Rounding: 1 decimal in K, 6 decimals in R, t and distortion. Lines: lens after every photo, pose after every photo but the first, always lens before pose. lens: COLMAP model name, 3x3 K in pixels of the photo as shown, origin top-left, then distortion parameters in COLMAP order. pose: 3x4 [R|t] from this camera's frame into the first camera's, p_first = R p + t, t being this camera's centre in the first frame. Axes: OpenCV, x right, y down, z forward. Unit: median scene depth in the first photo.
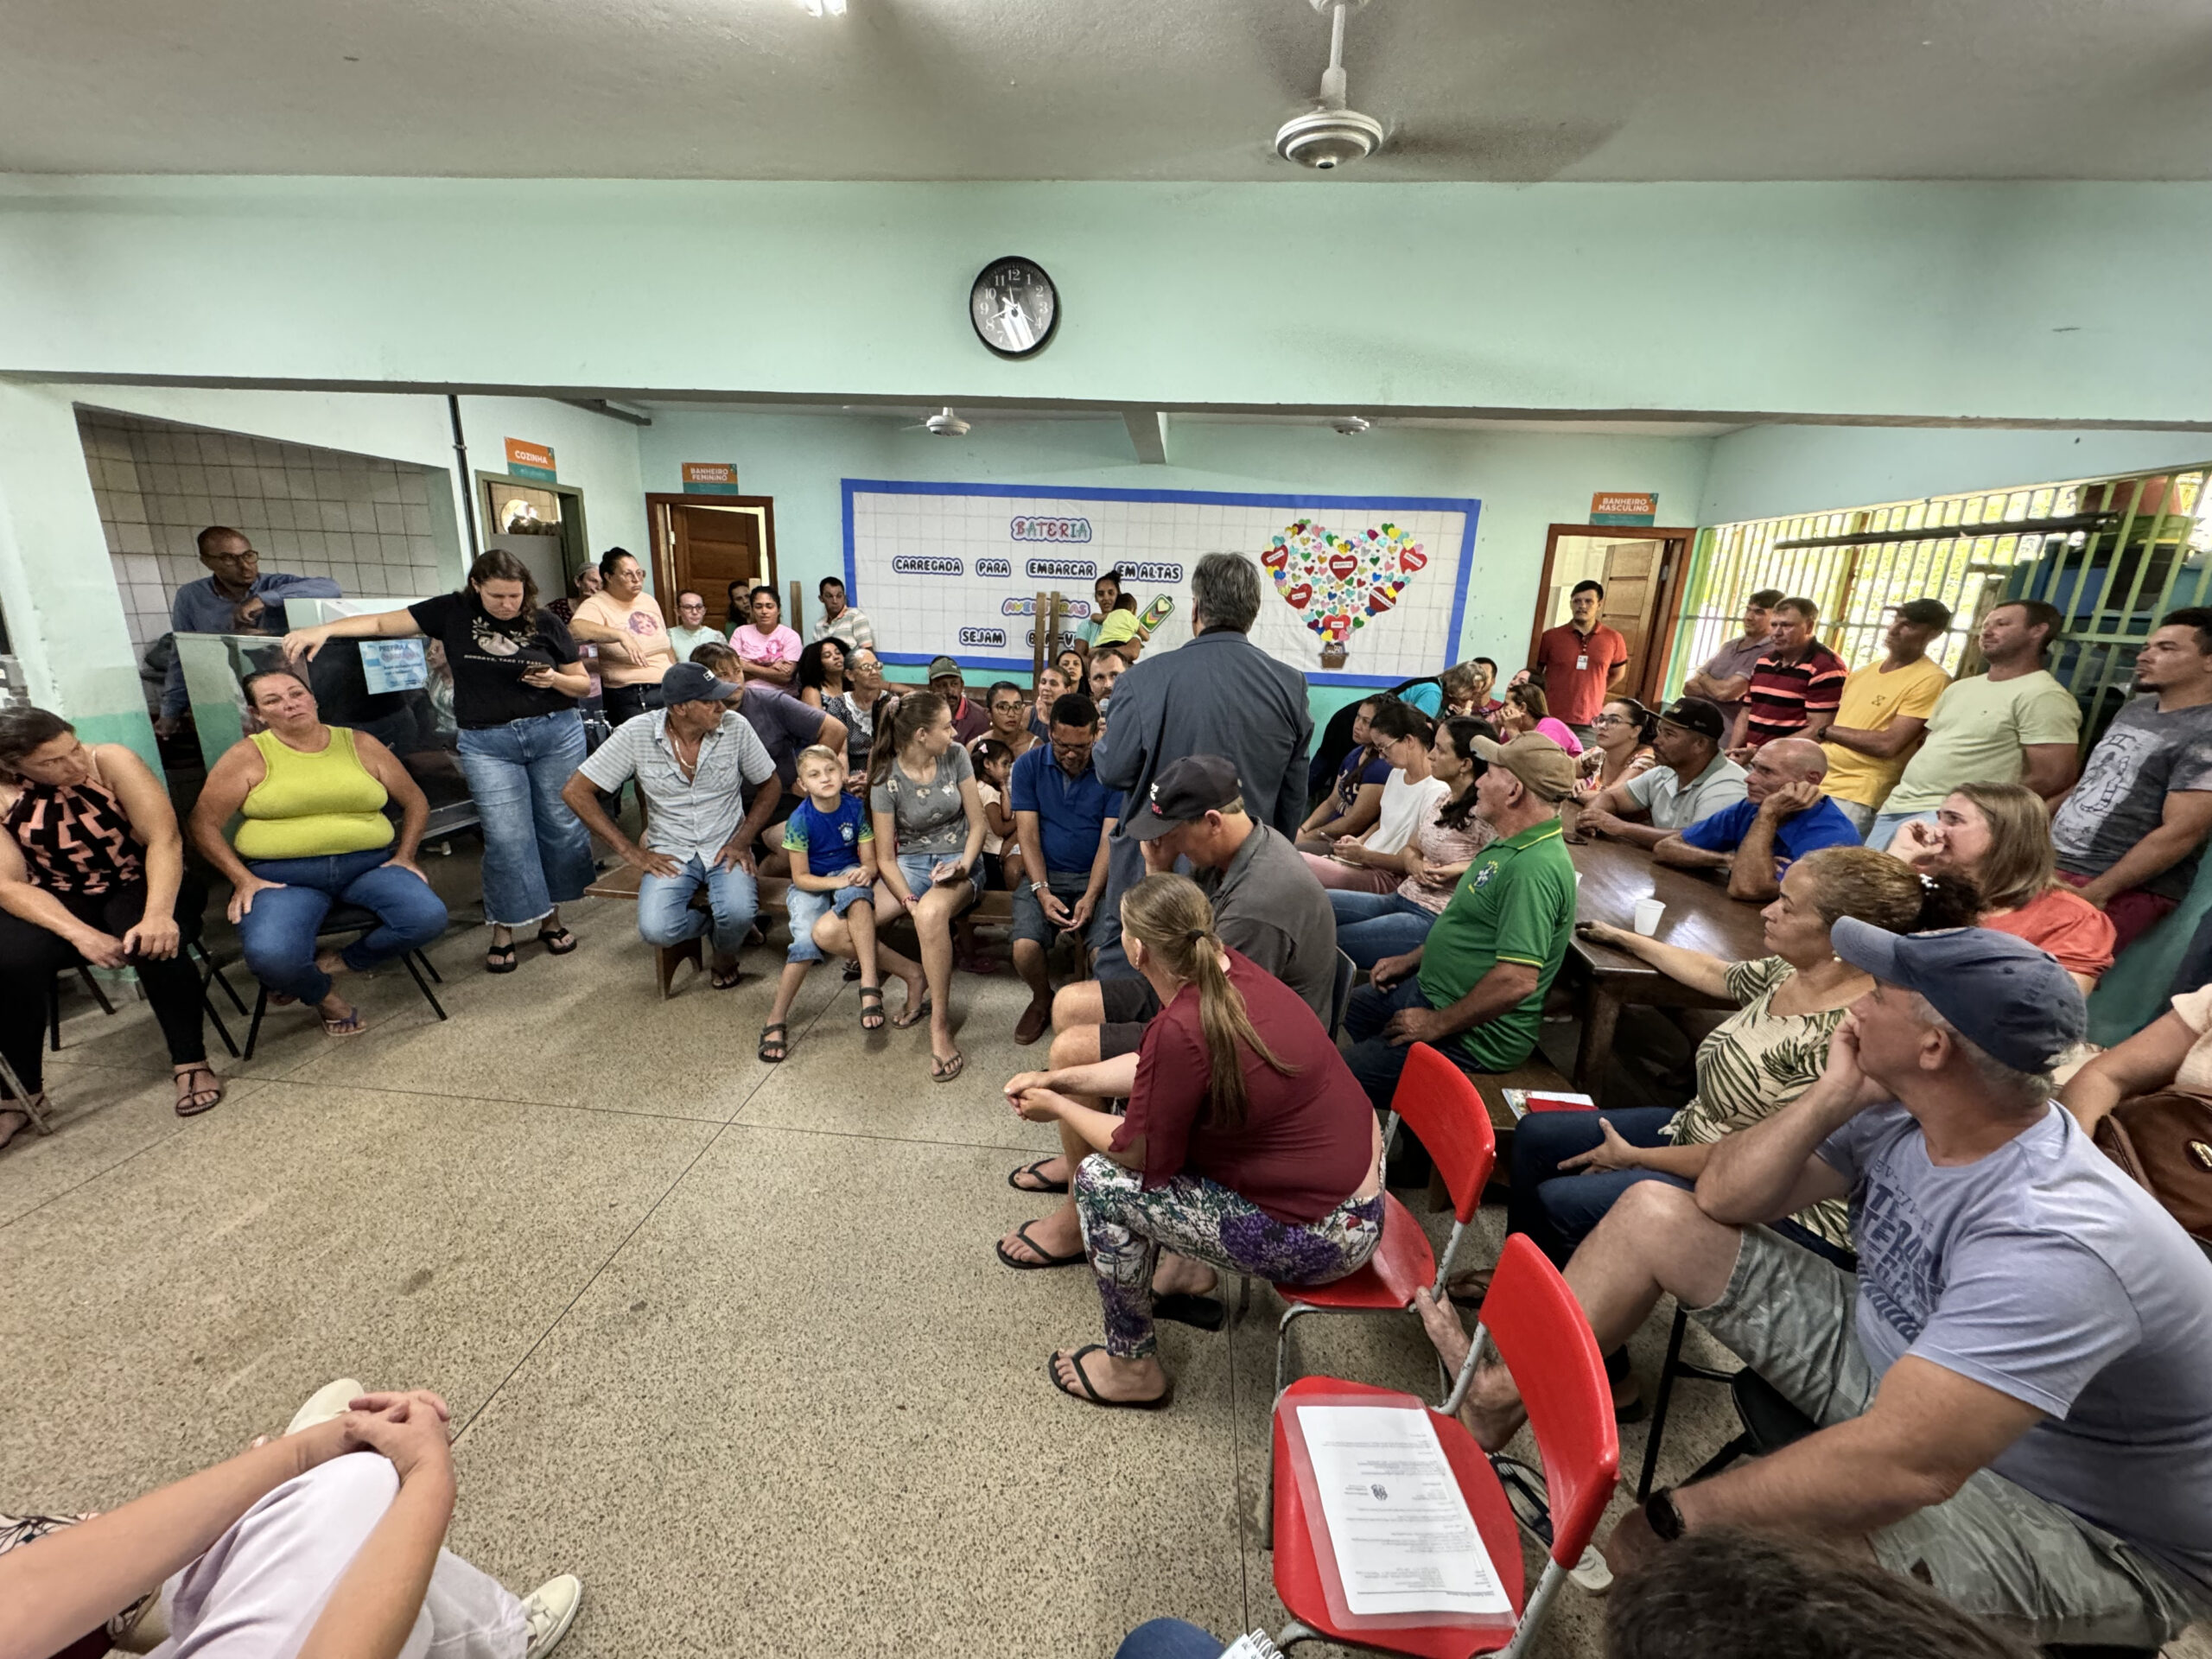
lens RADIAL K [[886.6, 0, 1119.6], [0, 886.6, 828.2], [0, 0, 1]] dist [-0.003193, 0.000638]
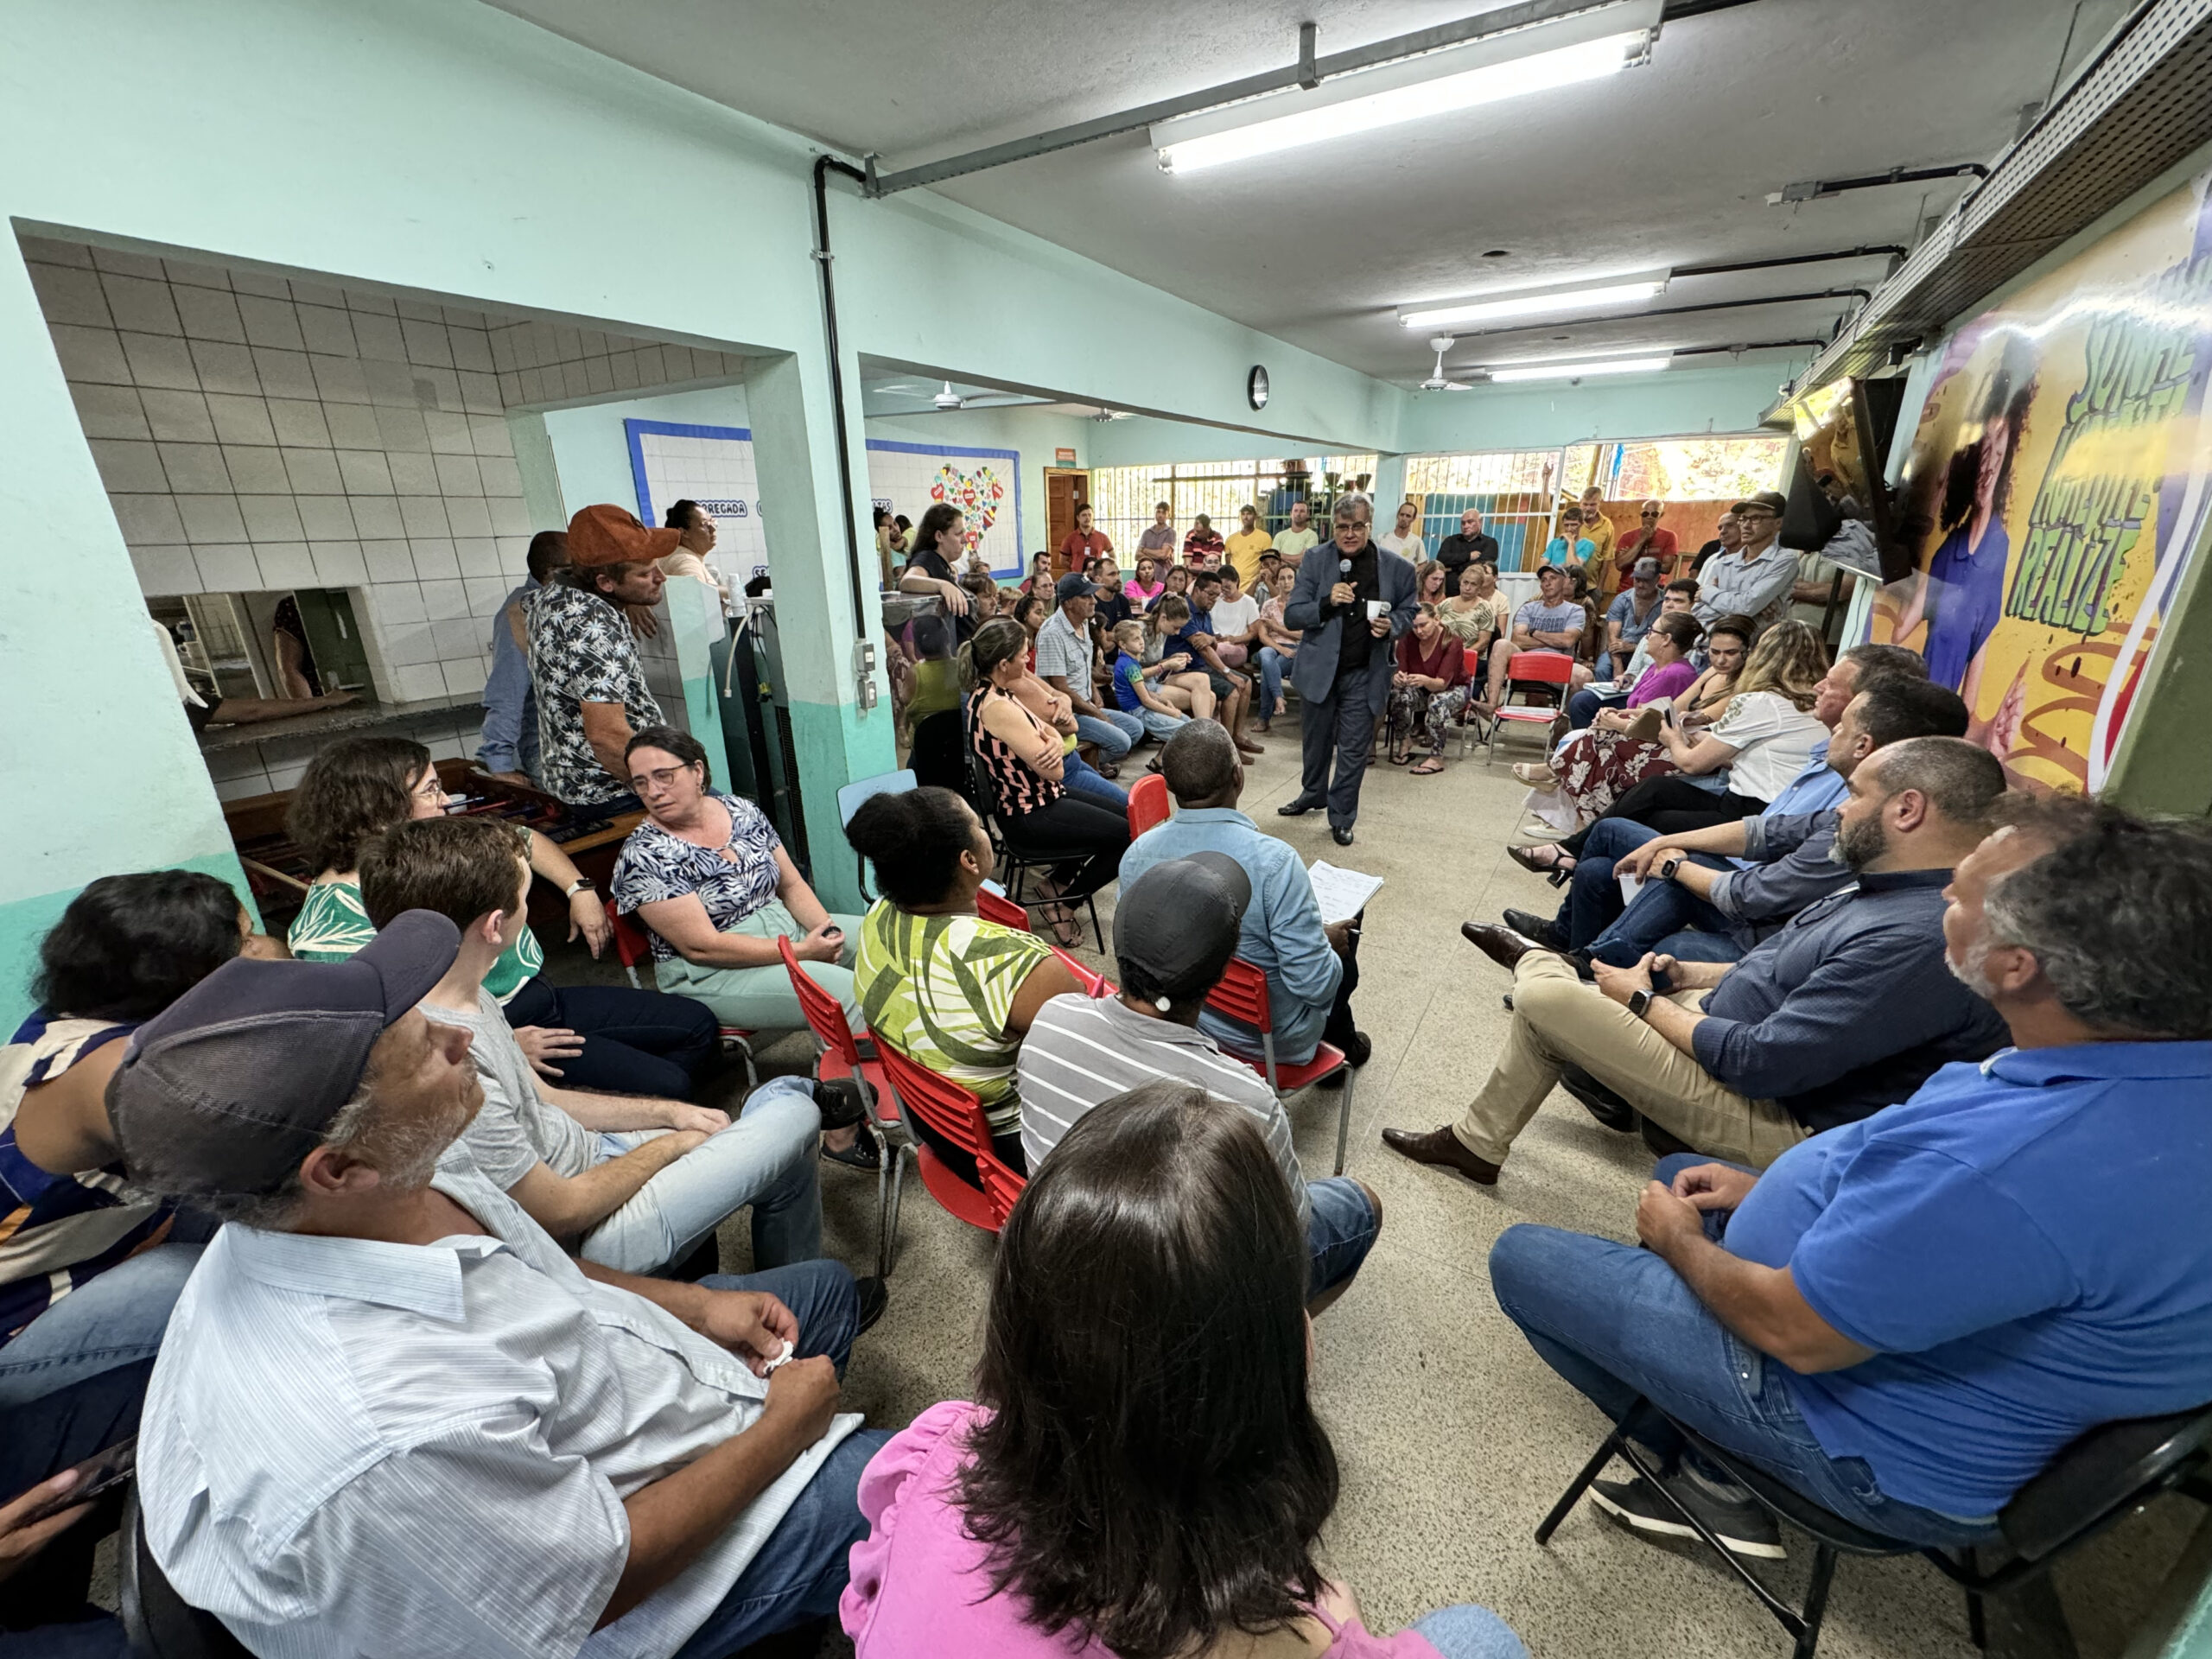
lens RADIAL K [[886.6, 0, 1101.8], [0, 886.6, 827.5], [0, 0, 1]] dist [-0.003193, 0.000638]
pose [[0.435434, -0.342456, 0.832539, -1.056942], [0.262885, 0.932877, 0.246235, -0.091436], [-0.860981, 0.111643, 0.496233, 0.153982]]
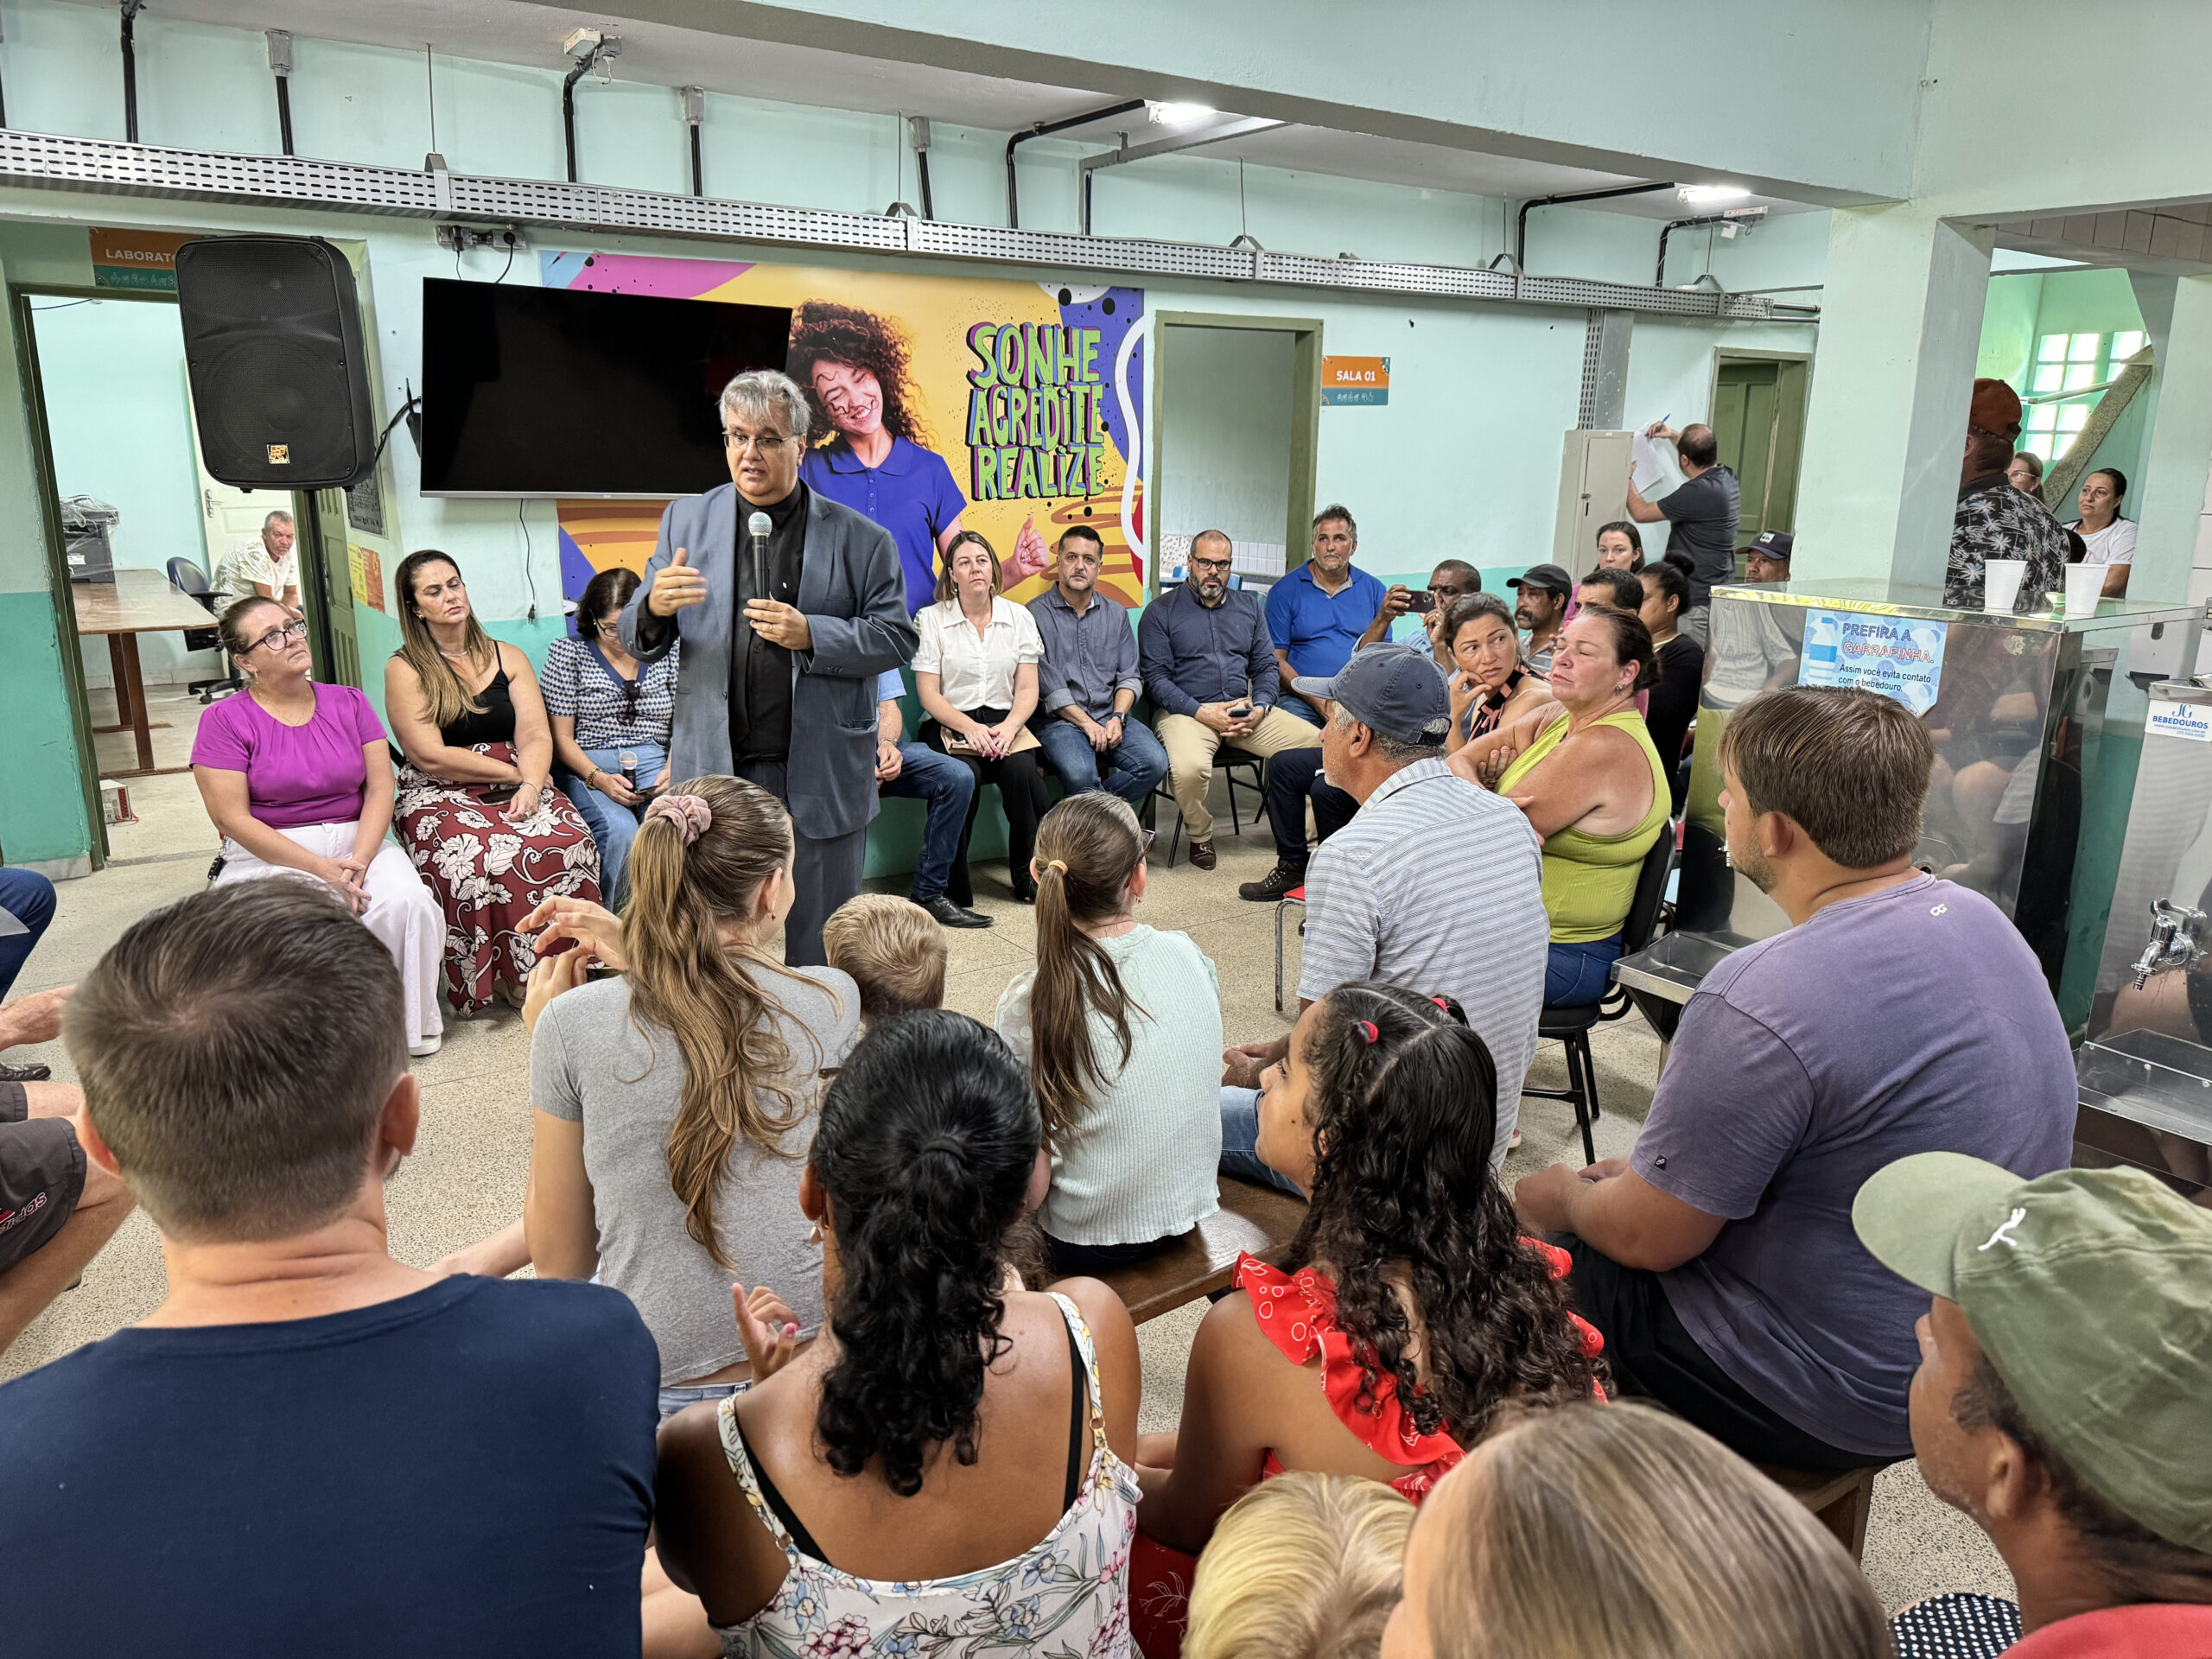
lens RADIAL K [[1565.4, 0, 1095.0], [0, 1565.4, 845.2], [0, 0, 1]] dist [0.033966, -0.034331]
pose [[-0.765435, 0.112156, -0.633664, 0.017745], [-0.213055, 0.884993, 0.414000, -0.226010], [0.607221, 0.451895, -0.653509, 0.811020]]
